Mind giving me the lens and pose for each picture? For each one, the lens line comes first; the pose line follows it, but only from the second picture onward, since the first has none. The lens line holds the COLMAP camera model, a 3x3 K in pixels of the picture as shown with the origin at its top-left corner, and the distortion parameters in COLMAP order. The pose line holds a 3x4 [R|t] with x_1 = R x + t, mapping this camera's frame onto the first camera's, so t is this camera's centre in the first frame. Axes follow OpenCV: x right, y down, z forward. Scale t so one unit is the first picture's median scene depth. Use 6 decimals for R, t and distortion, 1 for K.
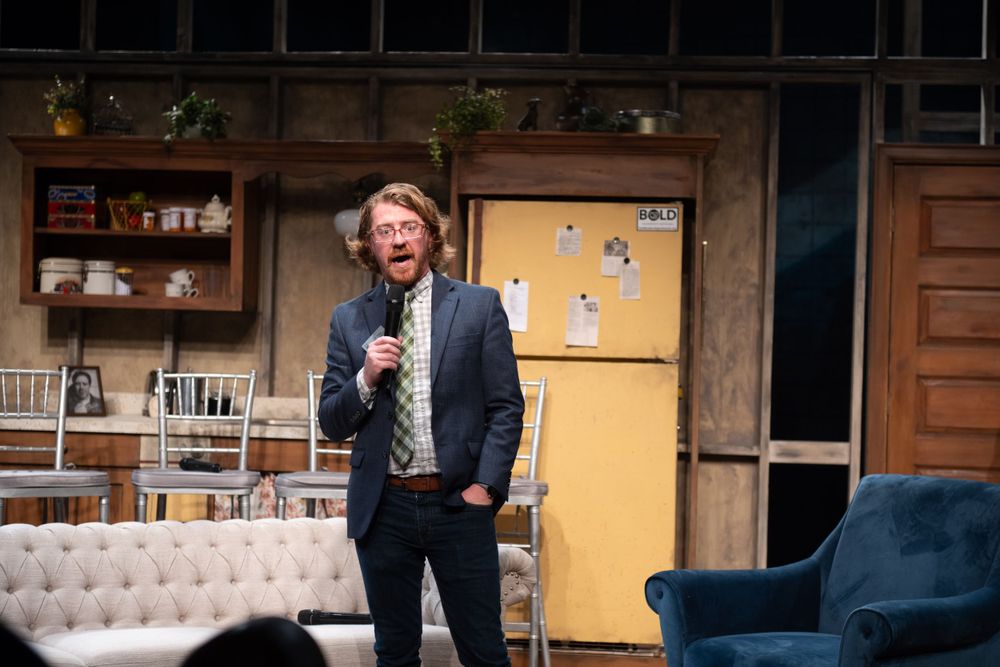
lens RADIAL K [[1929.8, 0, 500.0], [0, 1929.8, 333.5], [0, 0, 1]] dist [0.045461, 0.057209]
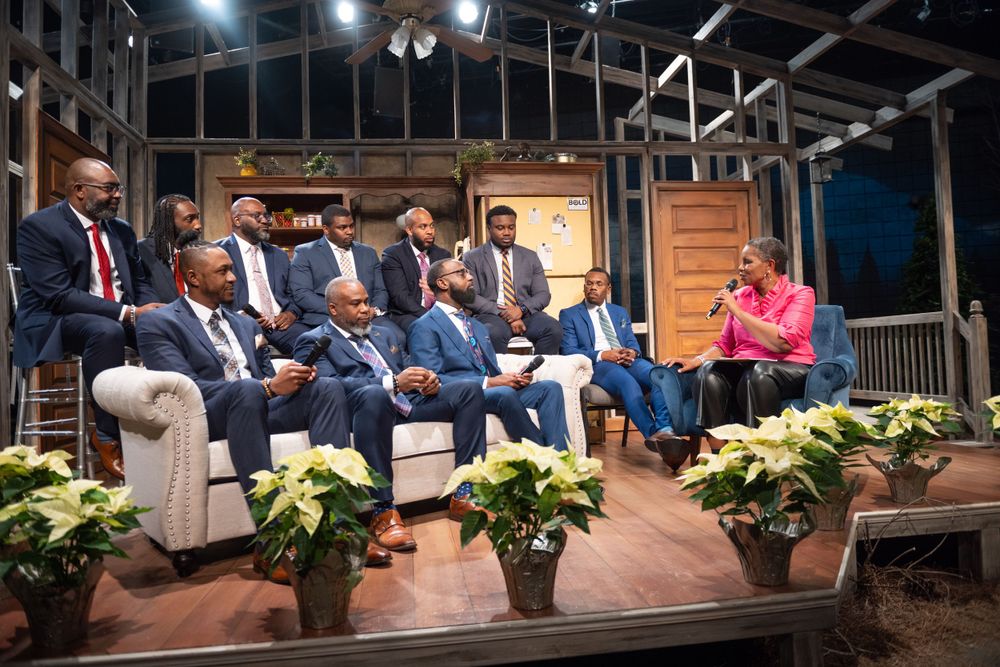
lens RADIAL K [[683.9, 0, 500.0], [0, 683.9, 333.5], [0, 0, 1]] dist [-0.017938, 0.001295]
pose [[0.971603, -0.052728, 0.230665, -0.148632], [0.058044, 0.998181, -0.016317, 0.071760], [-0.229385, 0.029242, 0.972896, 0.313115]]
